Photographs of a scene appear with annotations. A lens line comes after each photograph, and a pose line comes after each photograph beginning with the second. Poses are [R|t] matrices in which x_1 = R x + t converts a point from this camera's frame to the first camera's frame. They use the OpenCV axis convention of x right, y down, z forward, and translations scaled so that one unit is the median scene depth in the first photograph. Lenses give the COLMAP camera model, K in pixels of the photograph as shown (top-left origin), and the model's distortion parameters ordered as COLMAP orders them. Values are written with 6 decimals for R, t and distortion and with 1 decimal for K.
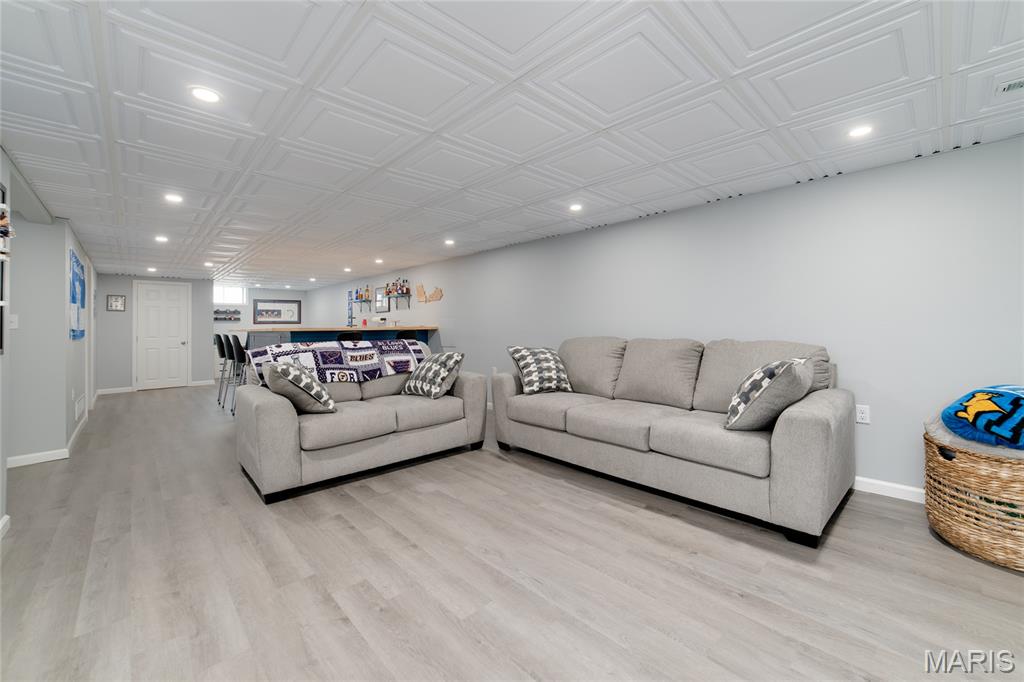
lens RADIAL K [[396.7, 0, 520.9], [0, 396.7, 326.2], [0, 0, 1]] dist [-0.000229, 0.000133]
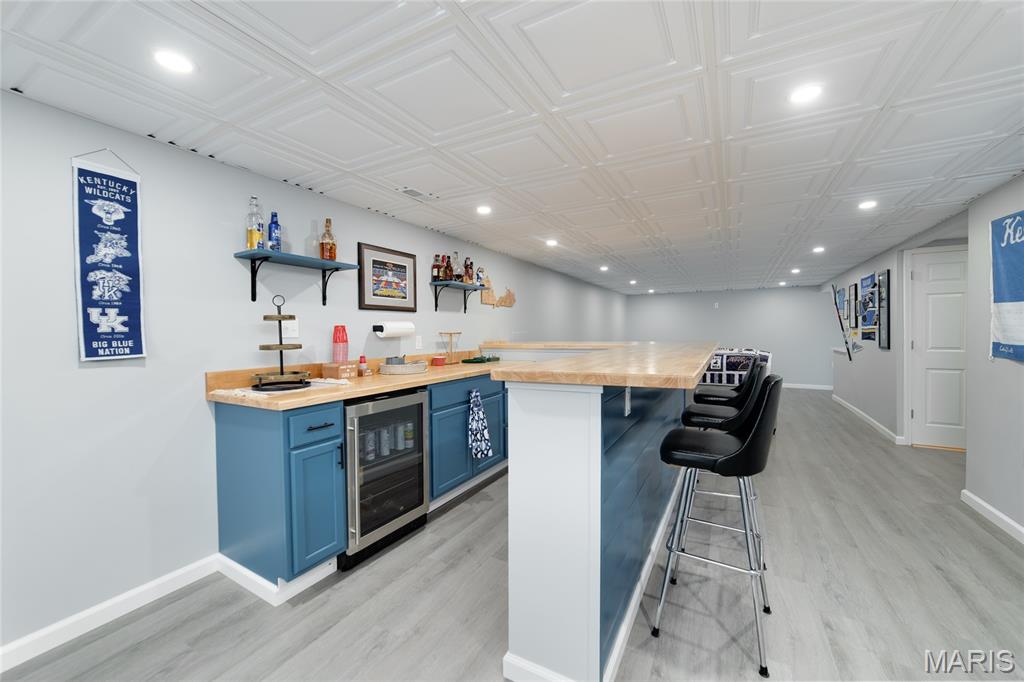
lens RADIAL K [[396.7, 0, 511.8], [0, 396.7, 337.7], [0, 0, 1]] dist [-0.000229, 0.000133]
pose [[-0.288418, -0.004845, 0.957492, -0.615044], [0.008261, 0.999937, 0.007548, -0.007603], [-0.957469, 0.010087, -0.288360, 0.791030]]
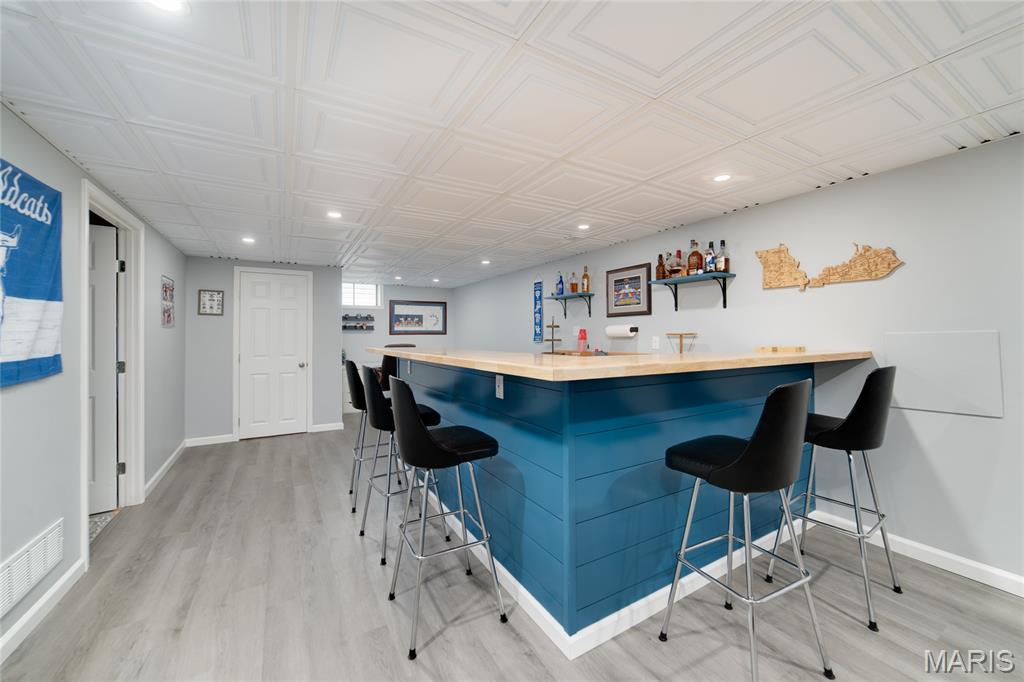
lens RADIAL K [[396.7, 0, 514.7], [0, 396.7, 333.7], [0, 0, 1]] dist [-0.000229, 0.000133]
pose [[0.969978, 0.007694, -0.243069, -0.291447], [-0.008309, 0.999964, -0.001505, -0.008348], [0.243049, 0.003479, 0.970008, 0.373282]]
